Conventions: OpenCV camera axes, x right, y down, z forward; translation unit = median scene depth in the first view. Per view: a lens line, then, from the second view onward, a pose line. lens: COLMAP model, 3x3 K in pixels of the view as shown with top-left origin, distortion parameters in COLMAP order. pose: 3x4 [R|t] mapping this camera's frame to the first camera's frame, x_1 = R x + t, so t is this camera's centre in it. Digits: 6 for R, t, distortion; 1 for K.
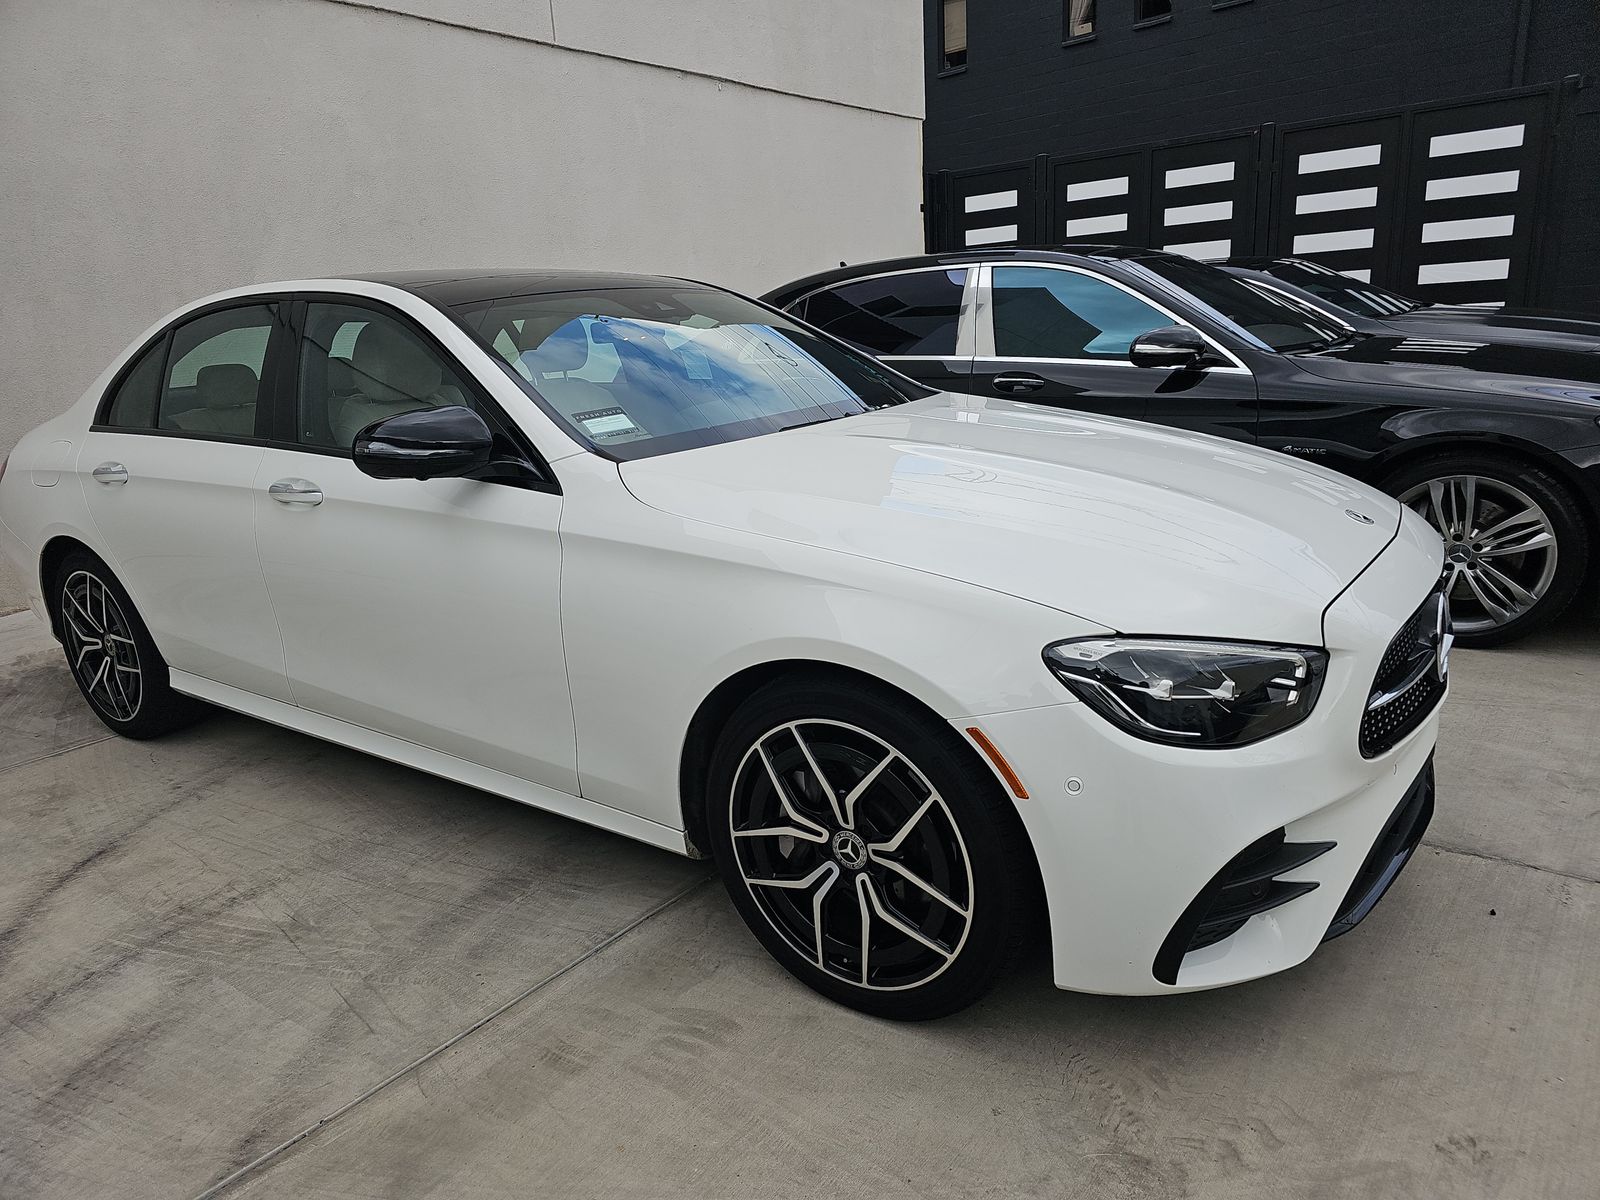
lens RADIAL K [[1014.6, 0, 826.1], [0, 1014.6, 644.5], [0, 0, 1]] dist [0.040319, -0.028926]
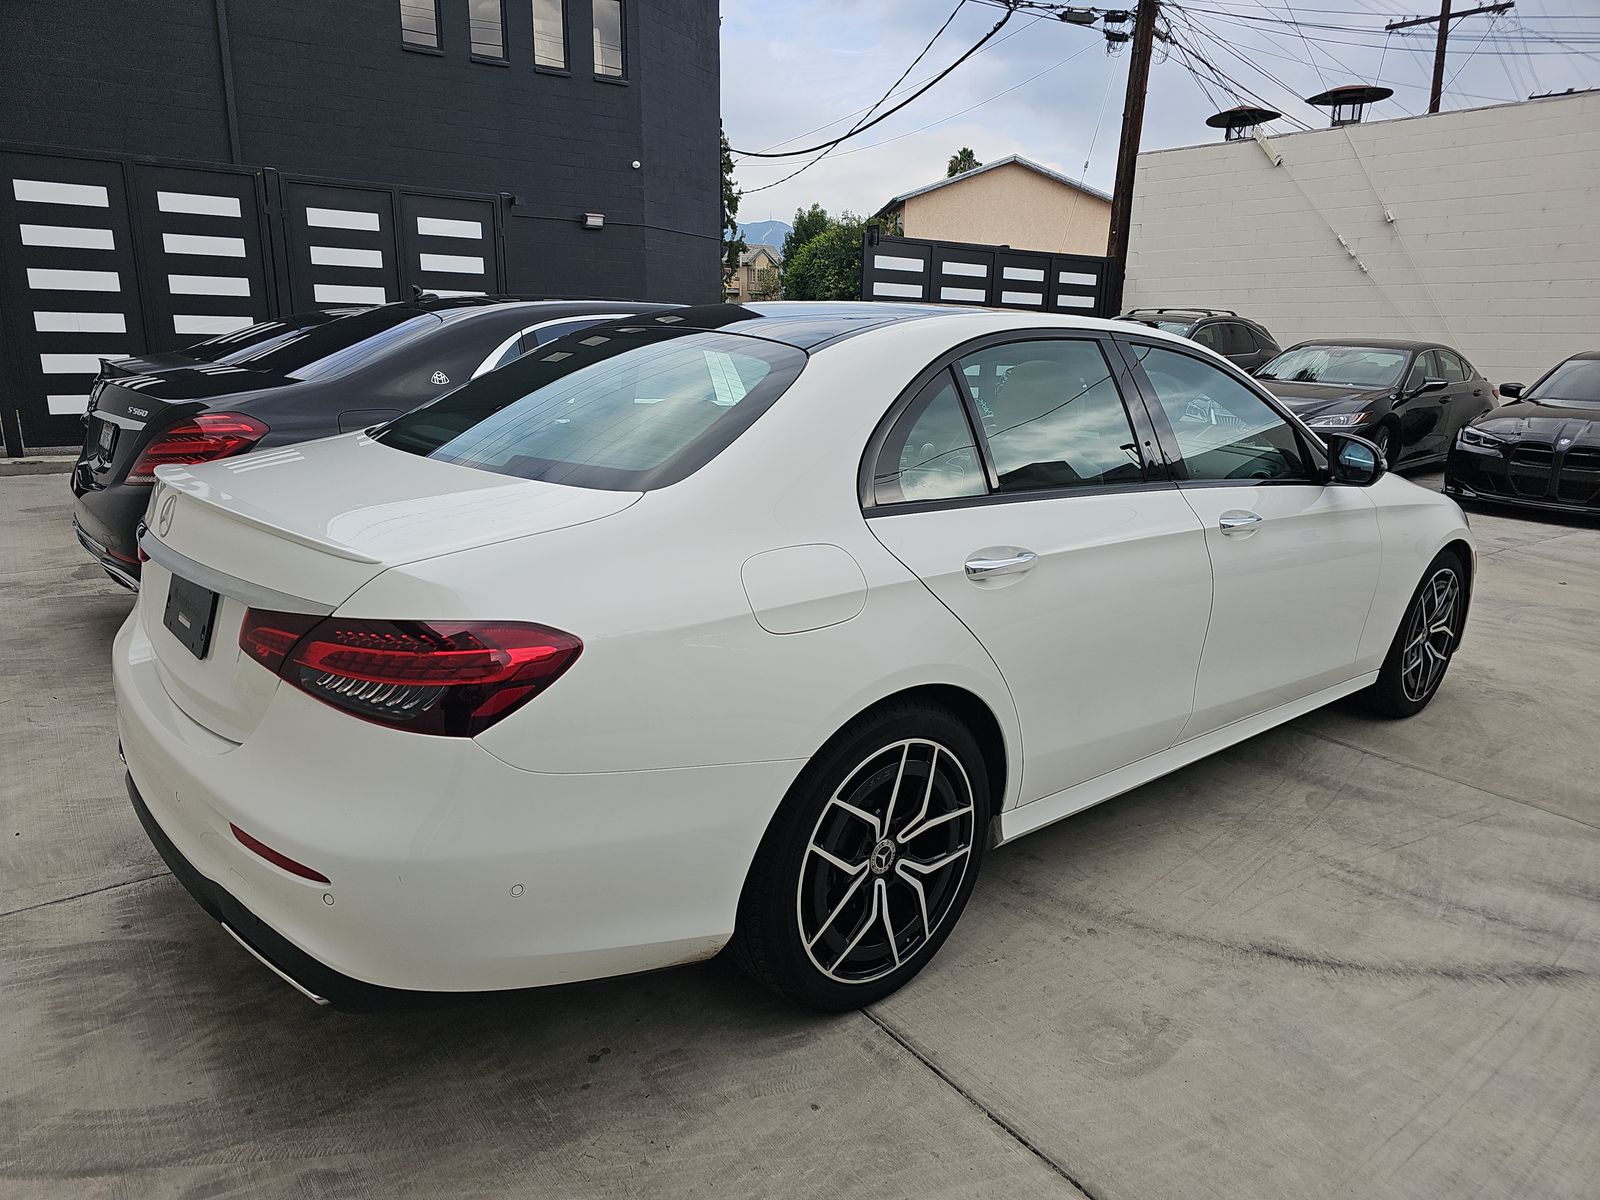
lens RADIAL K [[1112.5, 0, 804.9], [0, 1112.5, 605.4], [0, 0, 1]] dist [0.031630, -0.047971]
pose [[0.237988, -0.161113, 0.957812, -1.806080], [0.263463, 0.959881, 0.095998, -0.279709], [-0.934852, 0.229501, 0.270888, 1.173256]]
